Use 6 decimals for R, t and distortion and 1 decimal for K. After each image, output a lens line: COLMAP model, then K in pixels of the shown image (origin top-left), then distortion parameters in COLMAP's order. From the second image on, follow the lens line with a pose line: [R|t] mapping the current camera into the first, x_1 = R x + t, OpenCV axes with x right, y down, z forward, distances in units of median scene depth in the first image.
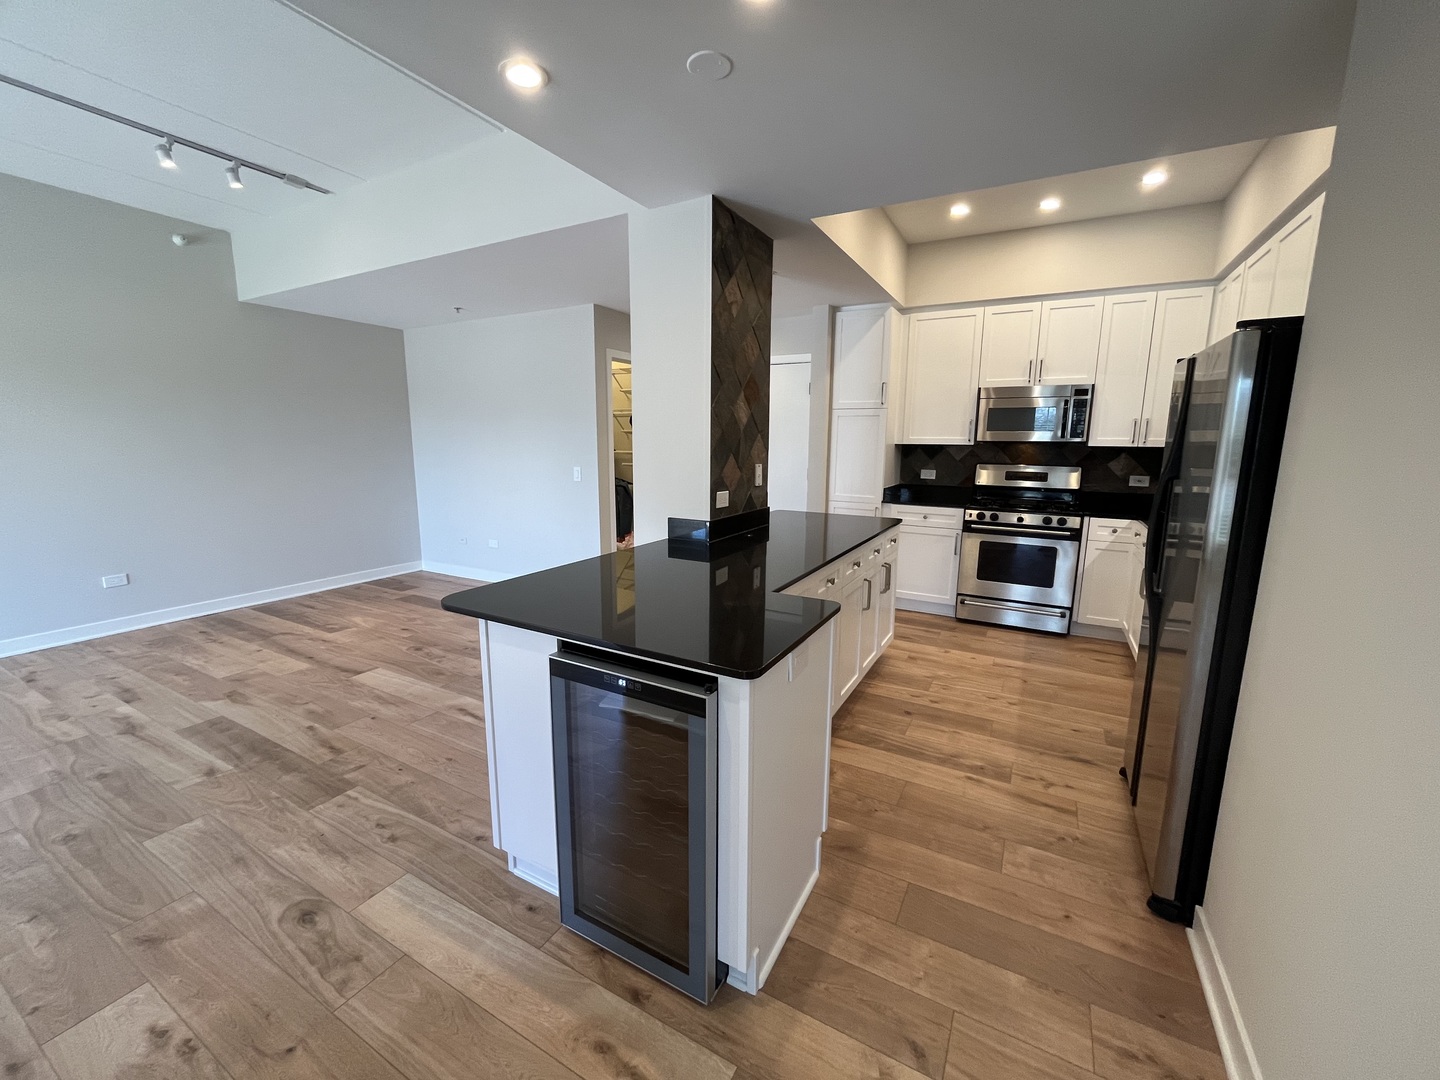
lens RADIAL K [[583.0, 0, 716.1], [0, 583.0, 539.0], [0, 0, 1]] dist [-0.003512, -0.000290]
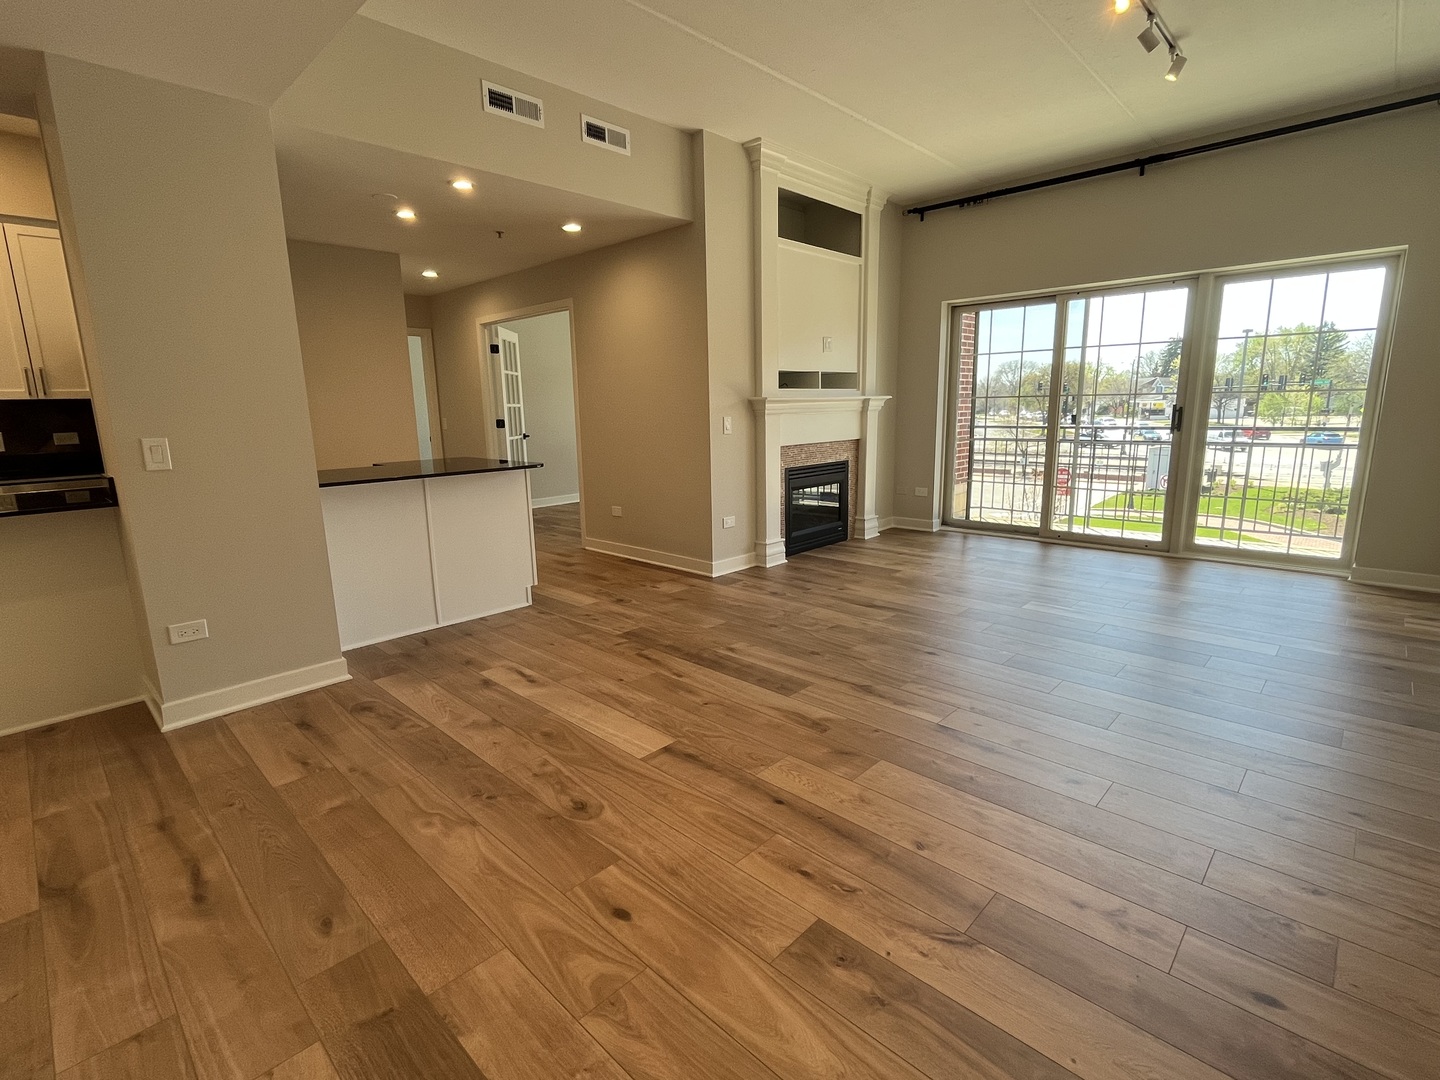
lens RADIAL K [[687.6, 0, 720.0], [0, 687.6, 540.0], [0, 0, 1]] dist [-0.002939, -0.000441]
pose [[-0.968301, -0.034752, 0.247357, -0.985010], [0.057730, 0.932328, 0.356976, -0.271926], [-0.243024, 0.359940, -0.900768, 1.830823]]
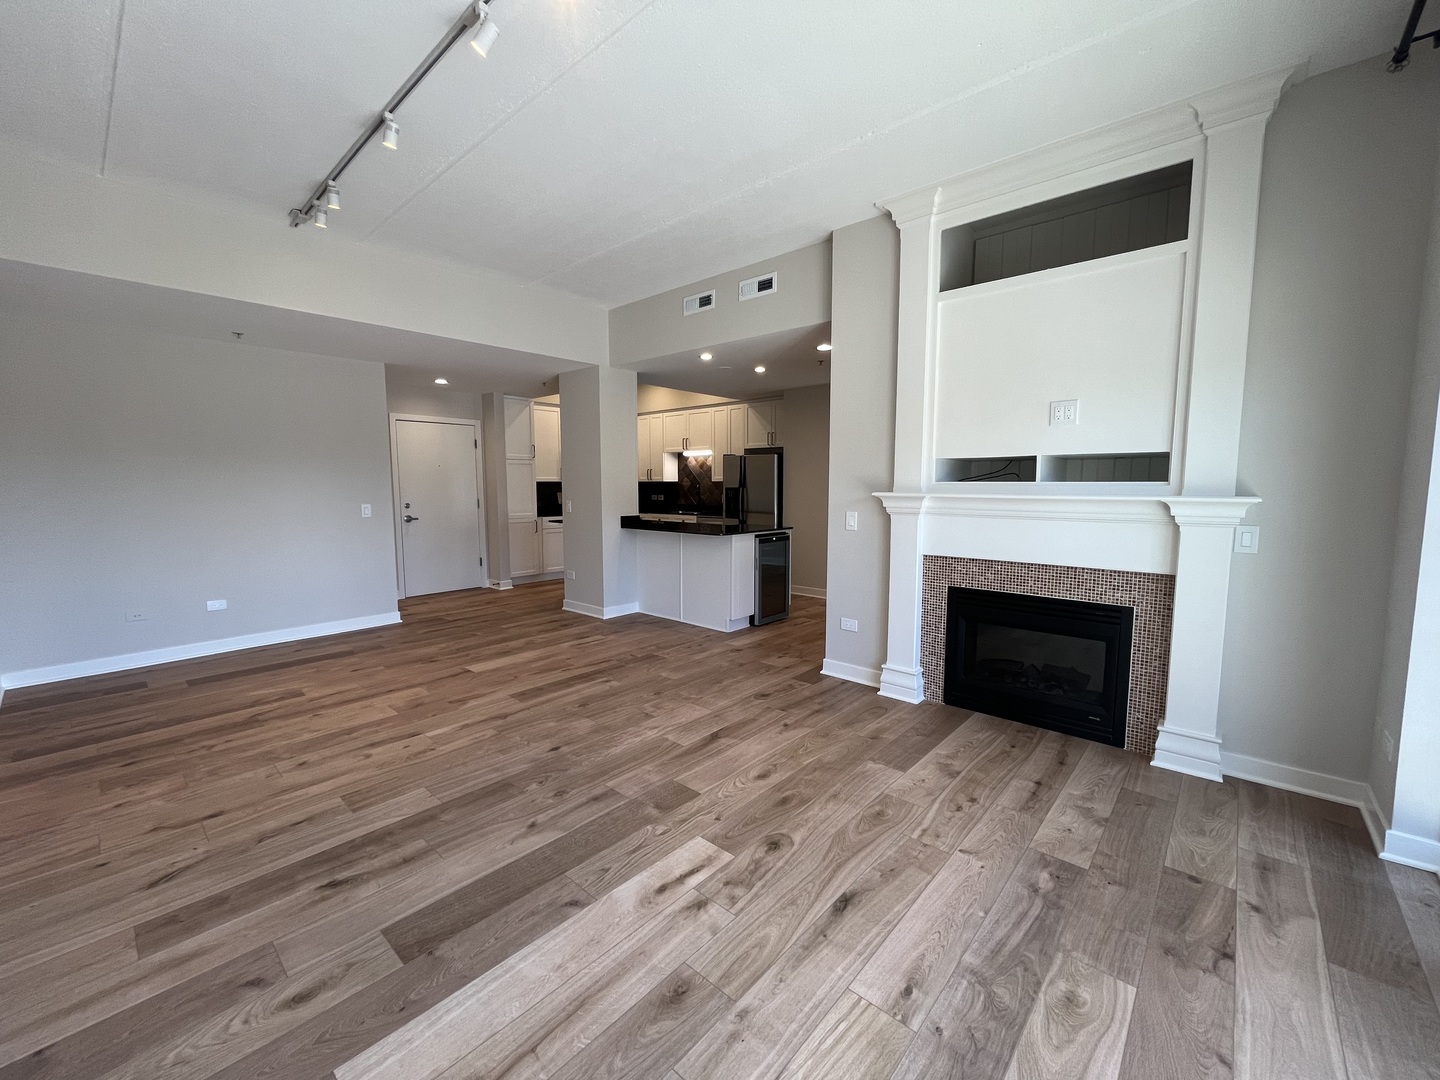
lens RADIAL K [[583.0, 0, 716.1], [0, 583.0, 539.0], [0, 0, 1]] dist [-0.003512, -0.000290]
pose [[0.219723, -0.100224, 0.970400, -1.917741], [0.170057, 0.983414, 0.063063, -0.029726], [-0.960626, 0.151167, 0.233122, 0.223174]]
